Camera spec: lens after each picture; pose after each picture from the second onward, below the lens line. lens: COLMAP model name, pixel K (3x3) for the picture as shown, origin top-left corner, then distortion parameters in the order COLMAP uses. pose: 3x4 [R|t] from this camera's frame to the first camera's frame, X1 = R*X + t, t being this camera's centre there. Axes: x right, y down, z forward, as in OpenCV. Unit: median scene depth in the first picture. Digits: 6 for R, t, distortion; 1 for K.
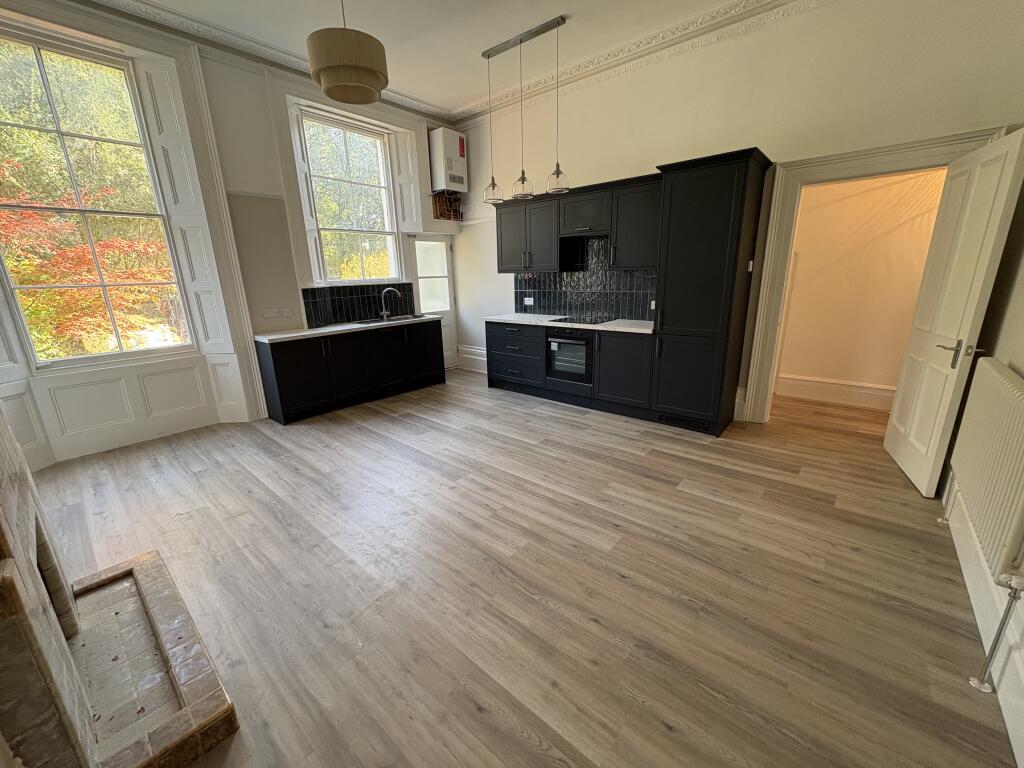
lens RADIAL K [[405.5, 0, 512.4], [0, 405.5, 381.9], [0, 0, 1]] dist [0.002967, 0.000043]
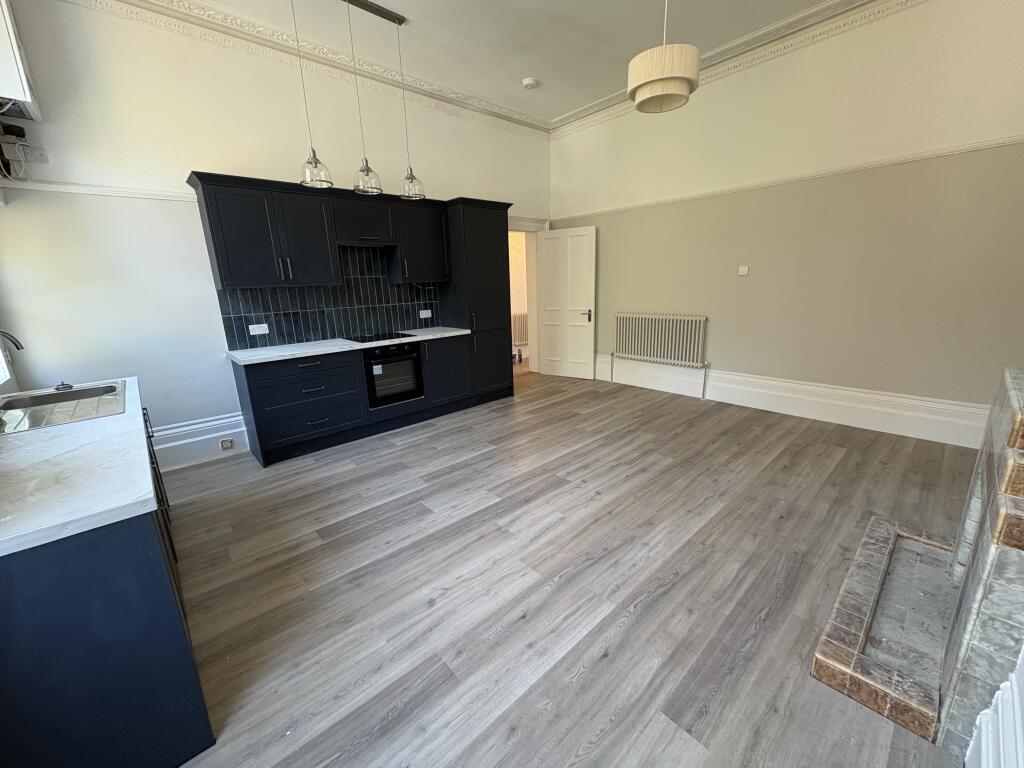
lens RADIAL K [[405.5, 0, 511.5], [0, 405.5, 382.6], [0, 0, 1]] dist [0.002967, 0.000043]
pose [[0.124922, -0.222039, 0.967002, -0.846041], [0.287637, 0.940885, 0.178884, -0.162687], [-0.949558, 0.255799, 0.181404, 0.702170]]
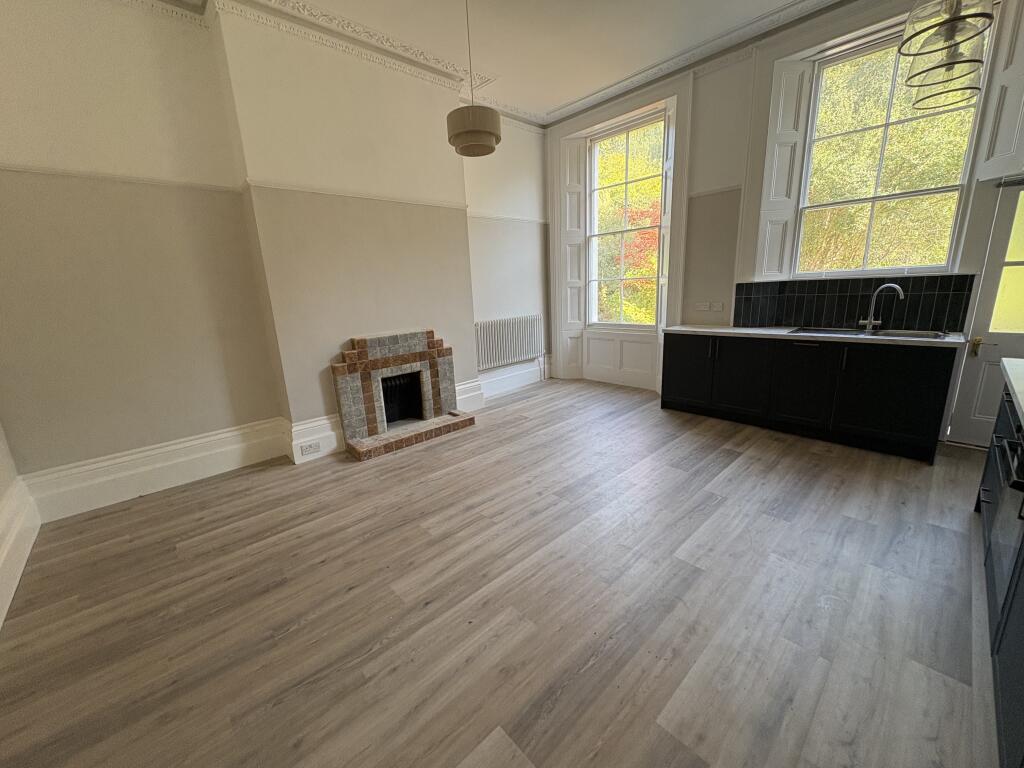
lens RADIAL K [[405.5, 0, 512.5], [0, 405.5, 381.7], [0, 0, 1]] dist [0.002967, 0.000043]
pose [[-0.107959, 0.261896, -0.959039, 0.564893], [-0.212192, 0.936377, 0.279594, -0.198299], [0.971246, 0.233685, -0.045518, 0.696661]]
